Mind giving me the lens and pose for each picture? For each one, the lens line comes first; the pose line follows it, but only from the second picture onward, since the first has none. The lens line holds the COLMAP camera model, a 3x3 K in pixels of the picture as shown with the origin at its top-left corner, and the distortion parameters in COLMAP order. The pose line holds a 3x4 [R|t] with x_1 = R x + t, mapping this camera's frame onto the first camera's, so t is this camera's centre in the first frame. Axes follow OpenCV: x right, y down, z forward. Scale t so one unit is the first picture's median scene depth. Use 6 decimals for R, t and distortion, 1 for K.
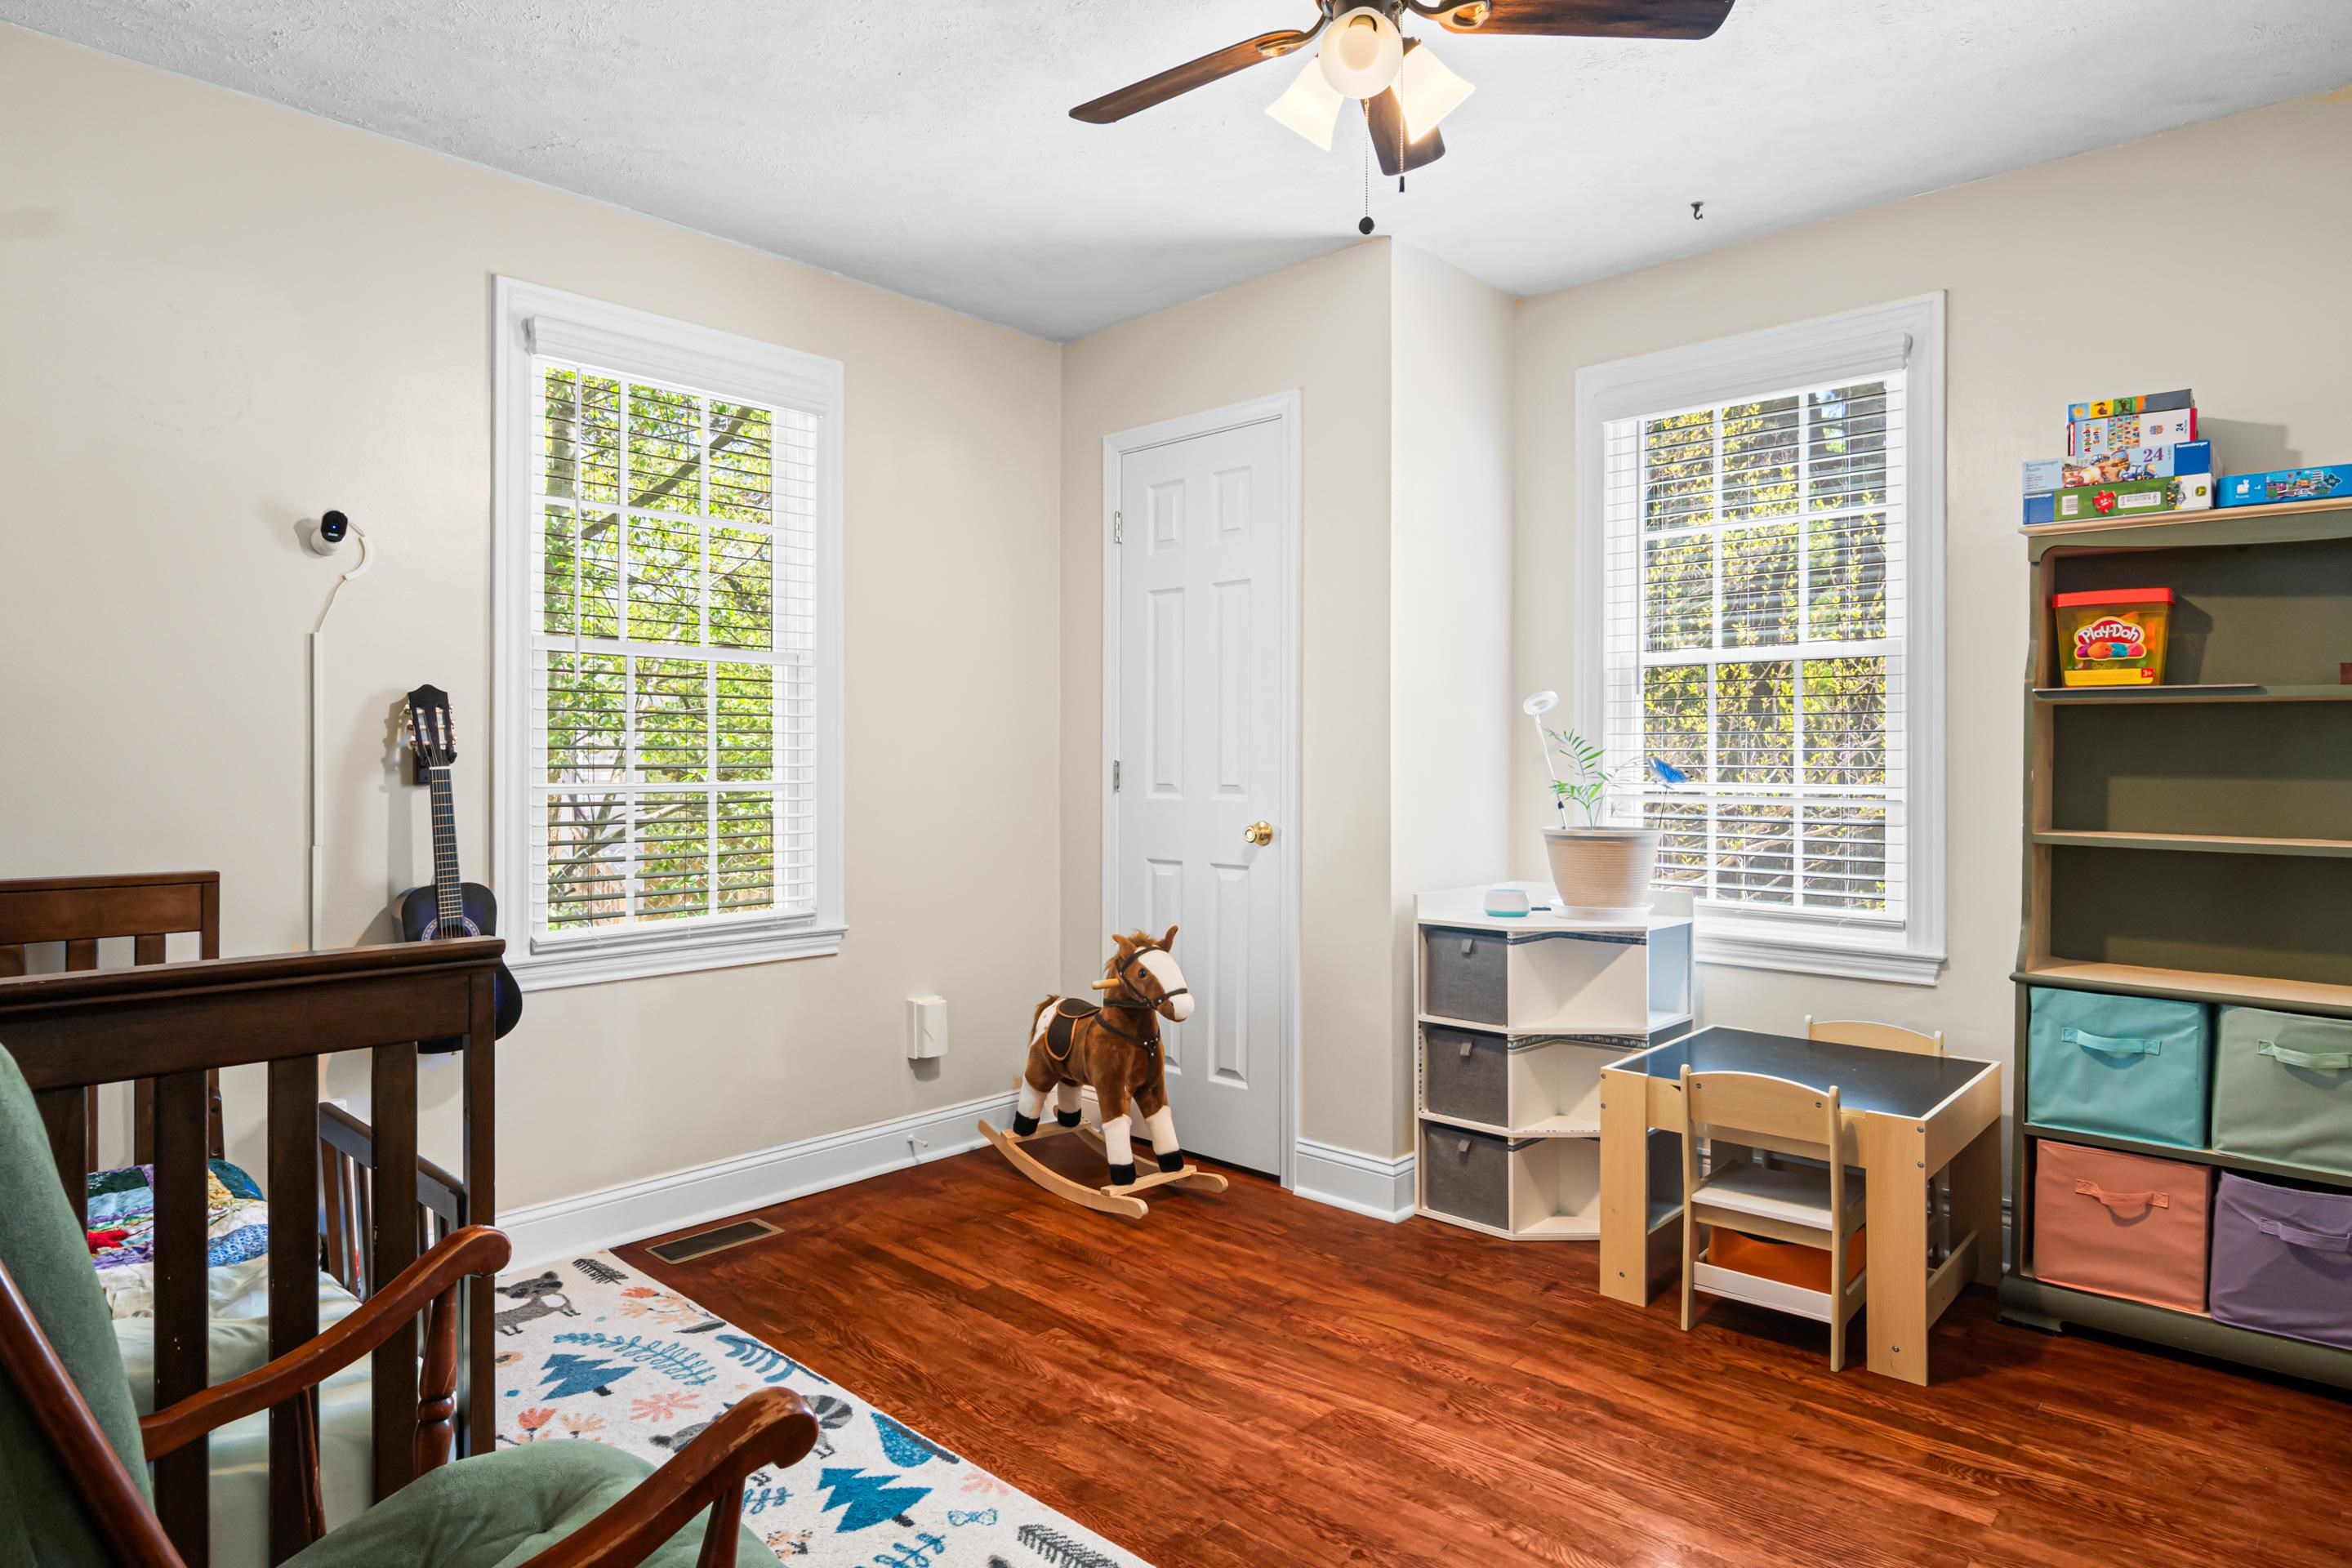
lens RADIAL K [[1328.0, 0, 1134.0], [0, 1328.0, 768.7], [0, 0, 1]] dist [0.001695, -0.010768]
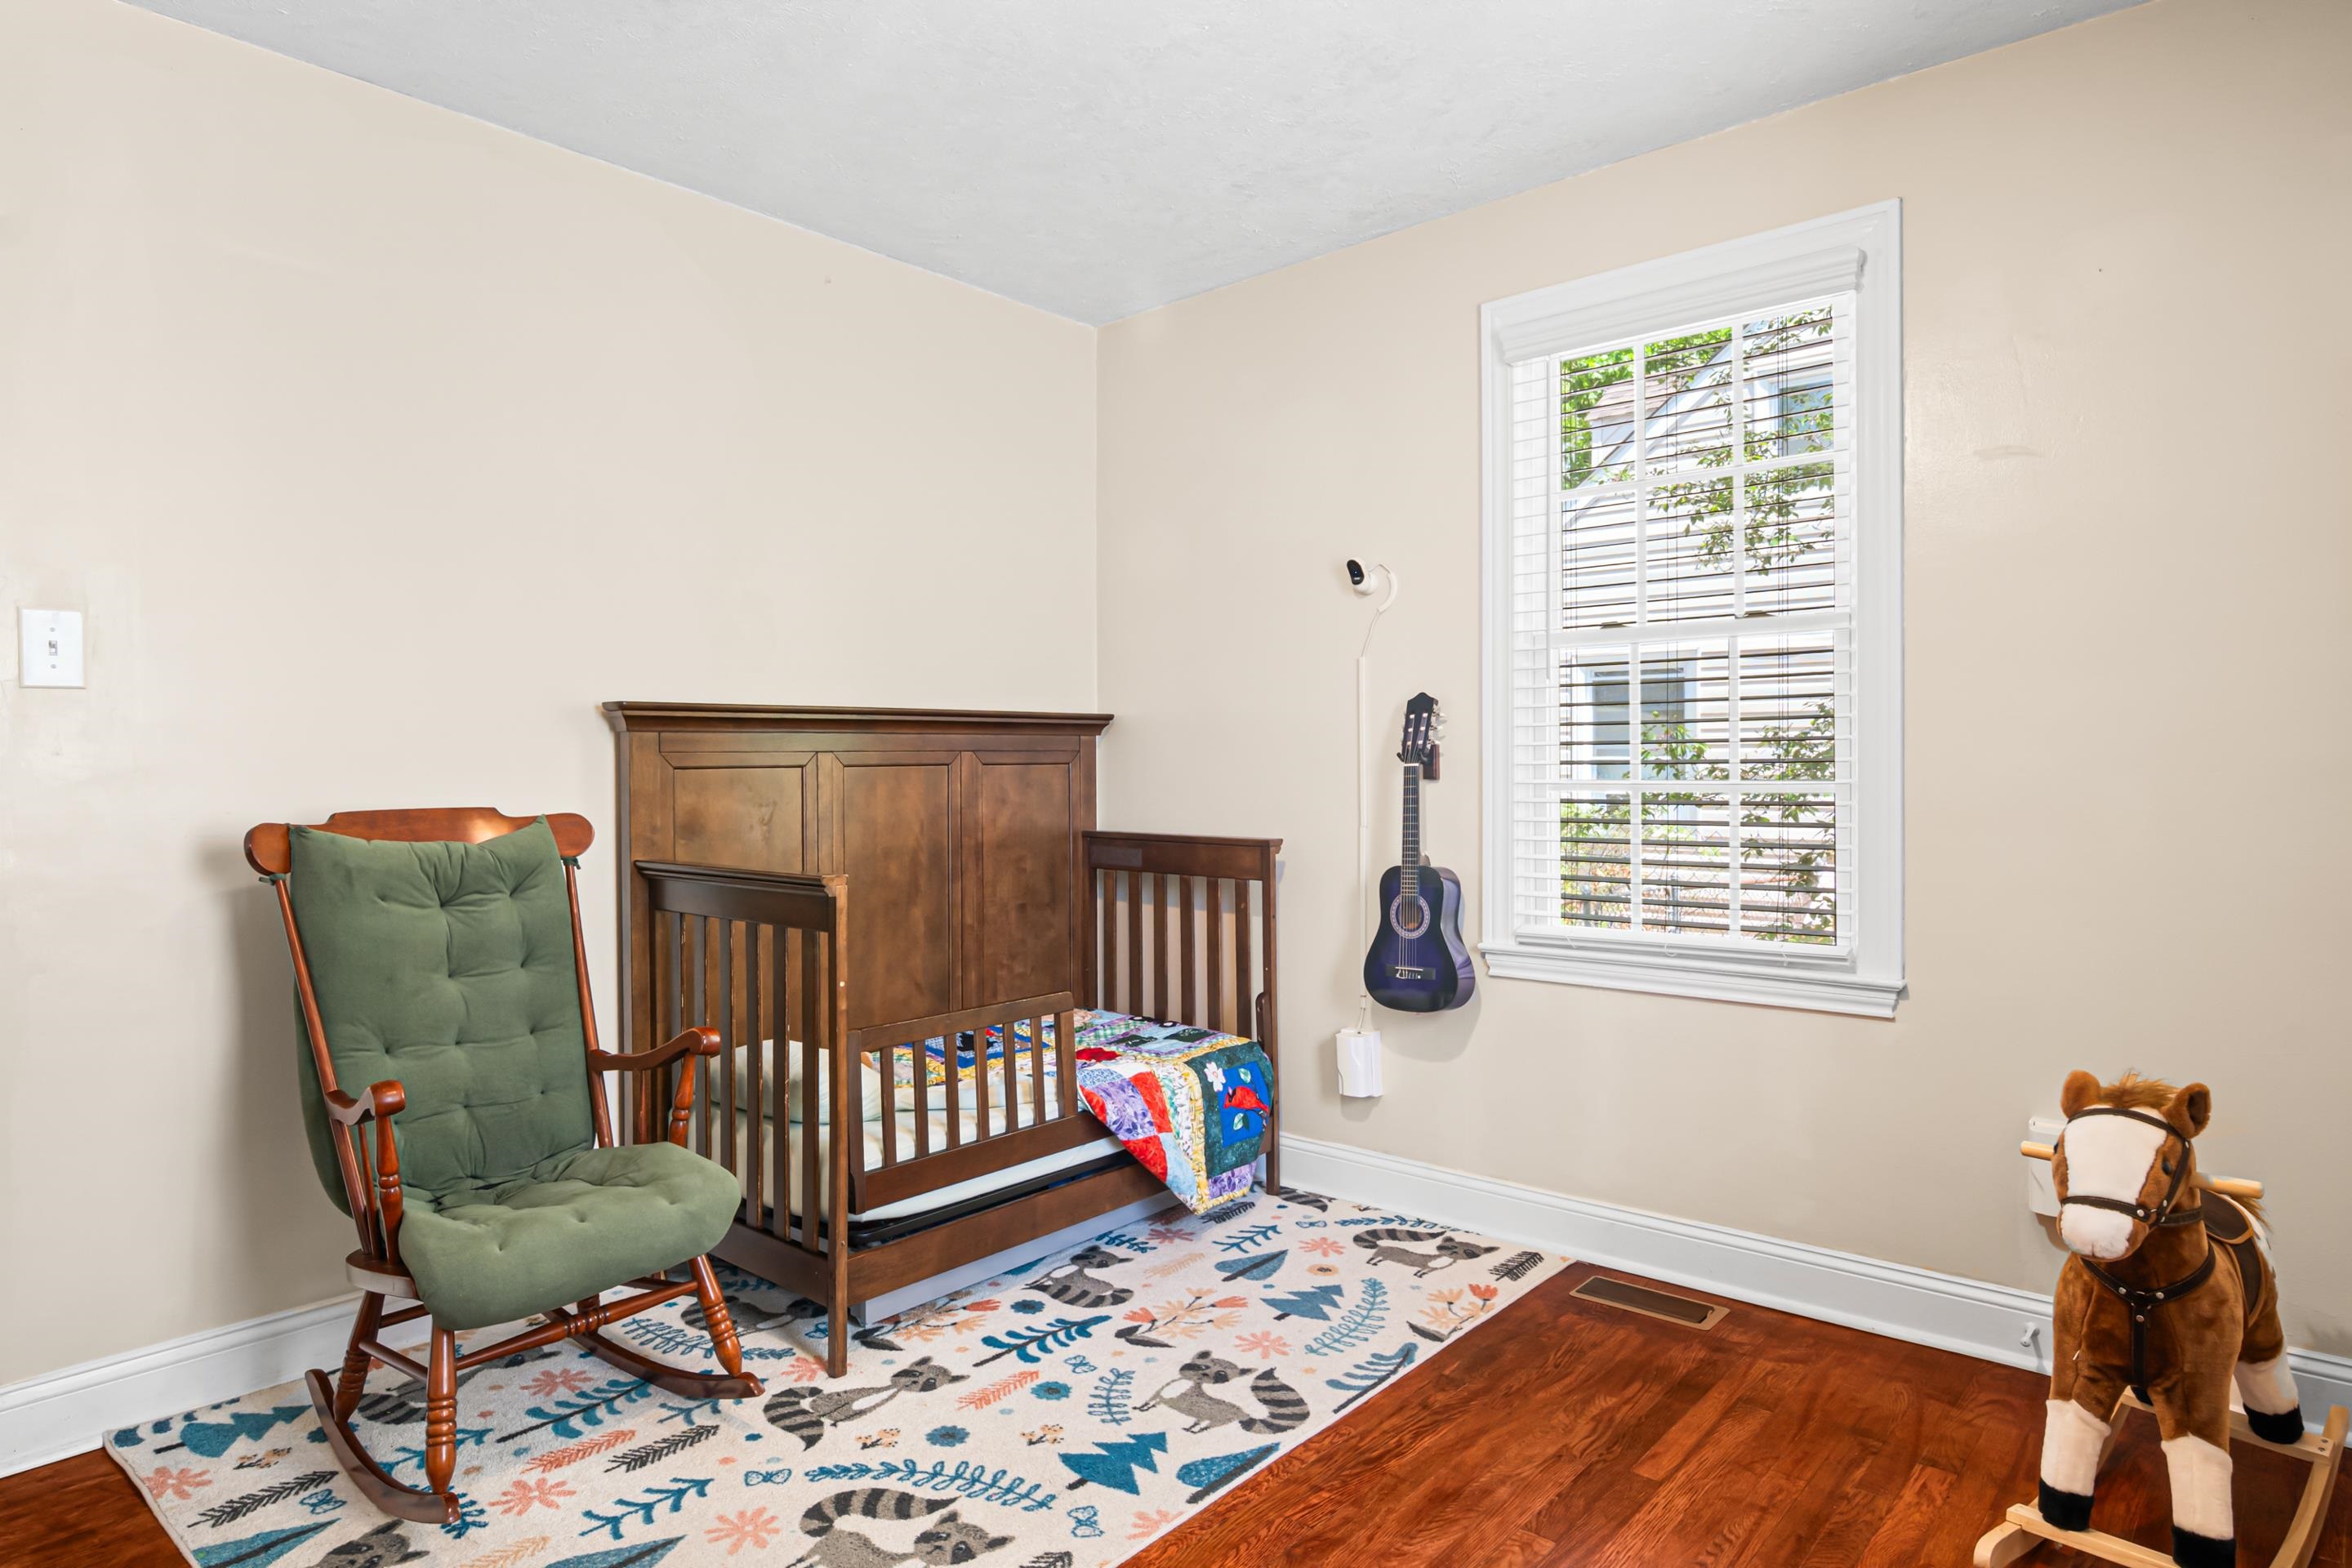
lens RADIAL K [[1328.0, 0, 1136.3], [0, 1328.0, 774.9], [0, 0, 1]] dist [0.001695, -0.010768]
pose [[0.037973, 0.007893, -0.999248, 0.613673], [0.005546, 0.999952, 0.008110, -0.002441], [0.999263, -0.005850, 0.037928, 0.708690]]
